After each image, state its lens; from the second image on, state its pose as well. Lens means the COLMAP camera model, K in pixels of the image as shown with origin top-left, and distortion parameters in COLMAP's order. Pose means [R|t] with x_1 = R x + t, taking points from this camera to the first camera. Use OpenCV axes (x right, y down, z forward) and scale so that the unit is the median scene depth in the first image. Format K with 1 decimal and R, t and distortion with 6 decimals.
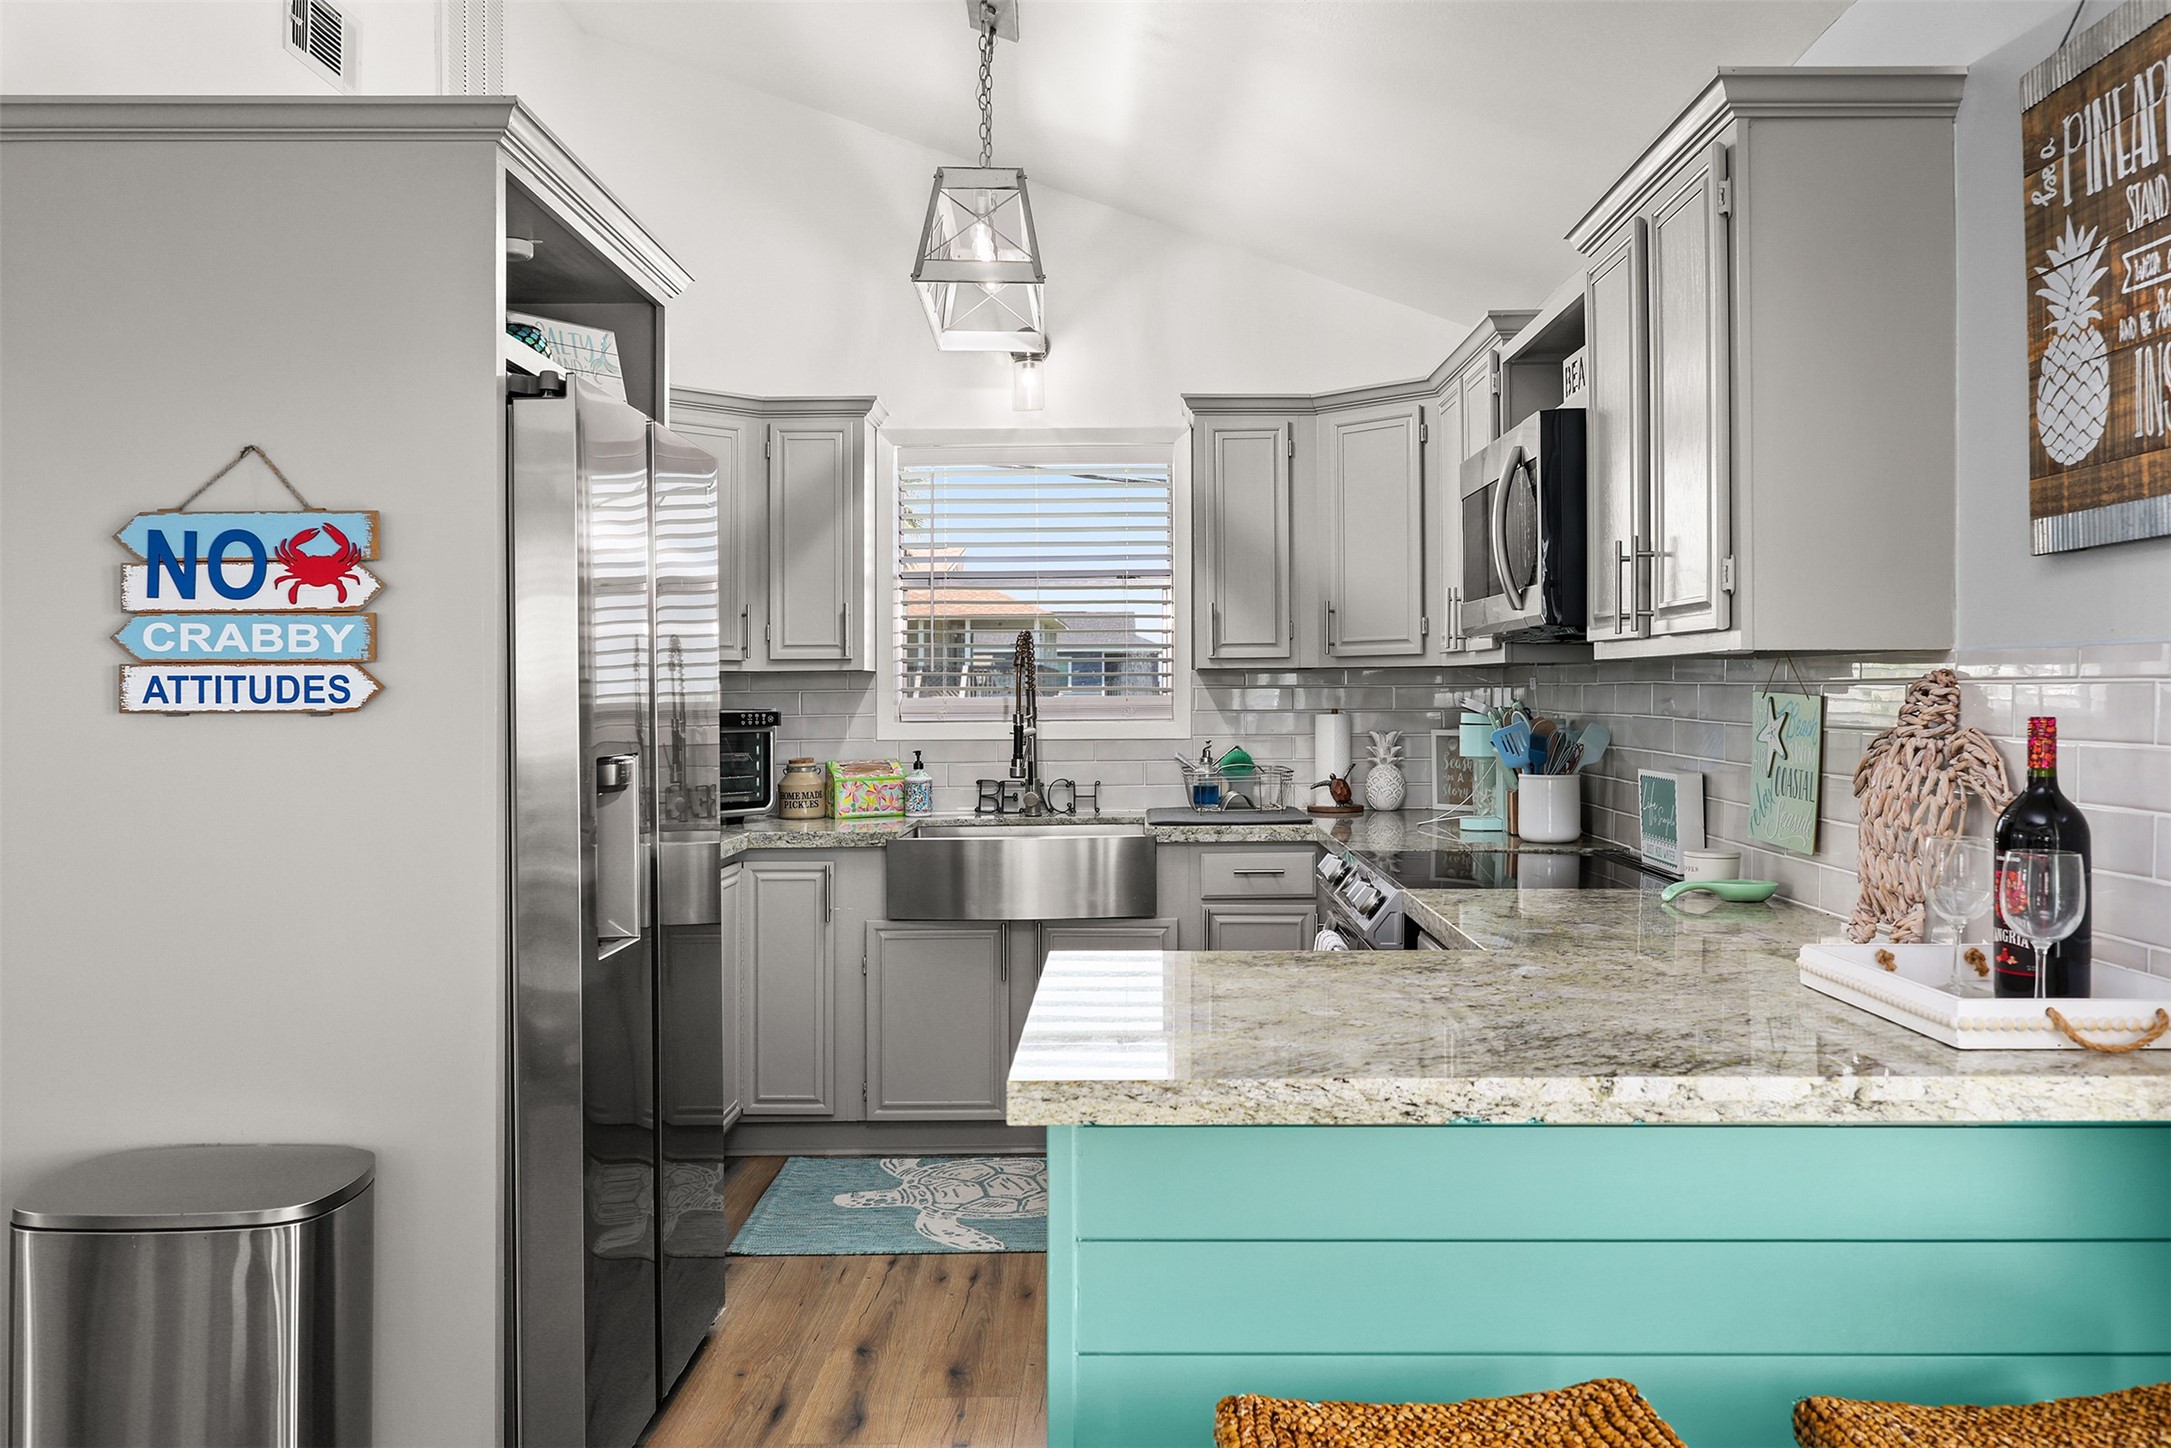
lens RADIAL K [[1719.1, 0, 1097.8], [0, 1719.1, 679.3], [0, 0, 1]] dist [0.004705, 0.002033]
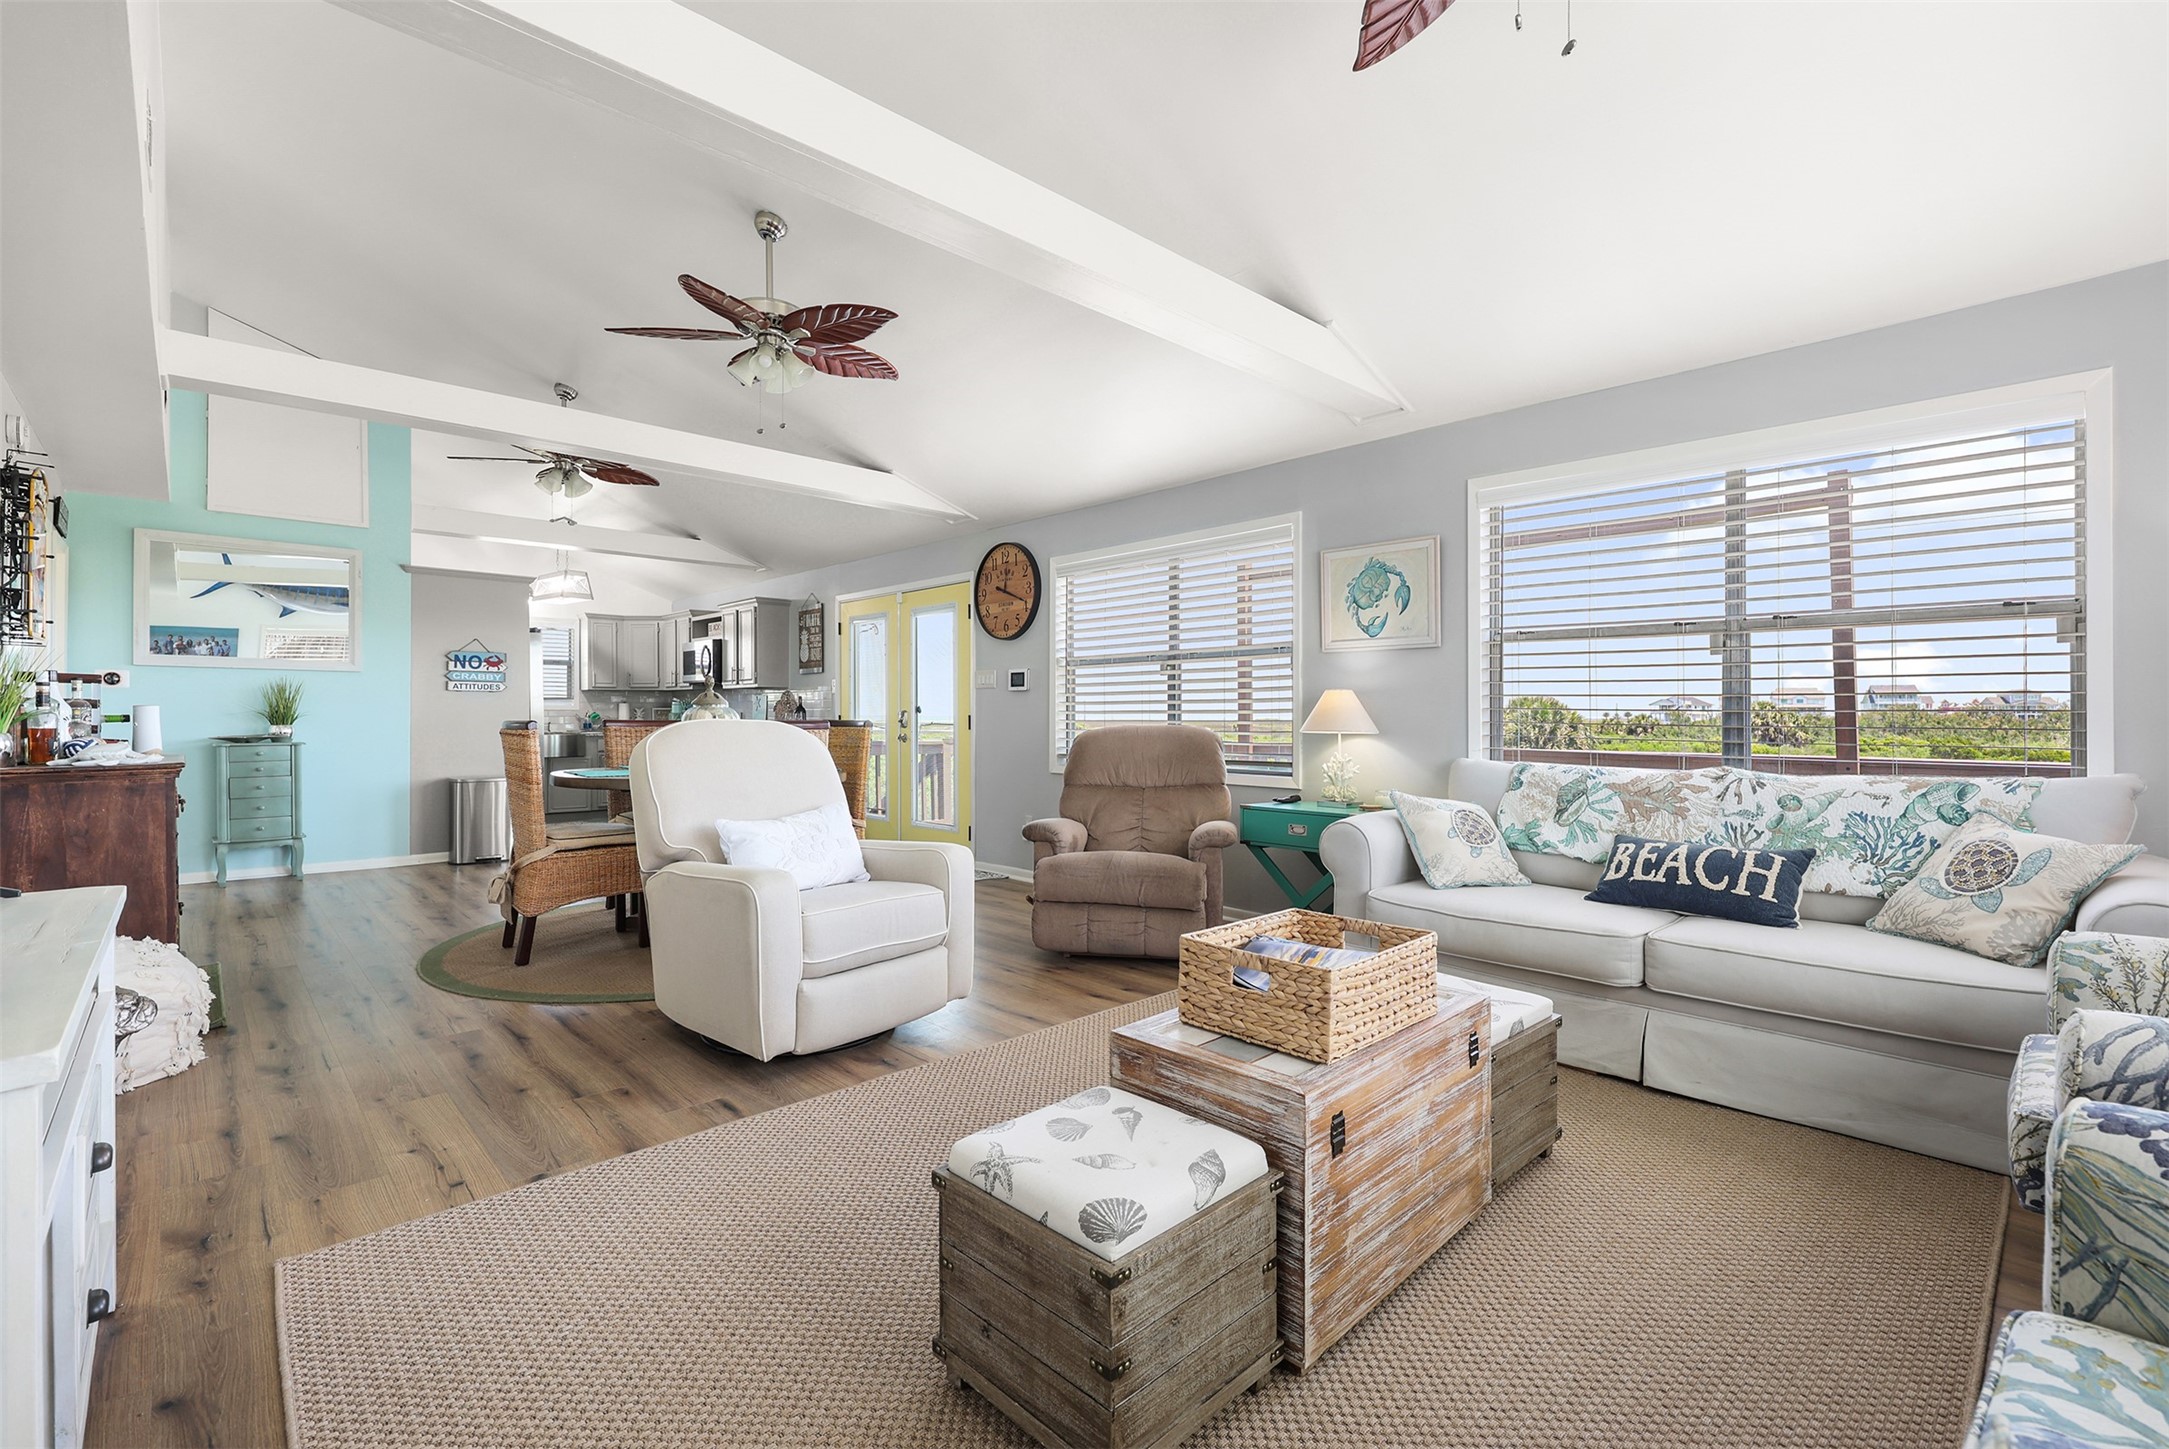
lens RADIAL K [[957.1, 0, 1089.9], [0, 957.1, 711.8], [0, 0, 1]] dist [0.002781, 0.000174]
pose [[0.717293, 0.007356, 0.696733, -0.622050], [-0.008894, 0.999959, -0.001401, 0.036618], [-0.696715, -0.005192, 0.717329, -1.233187]]
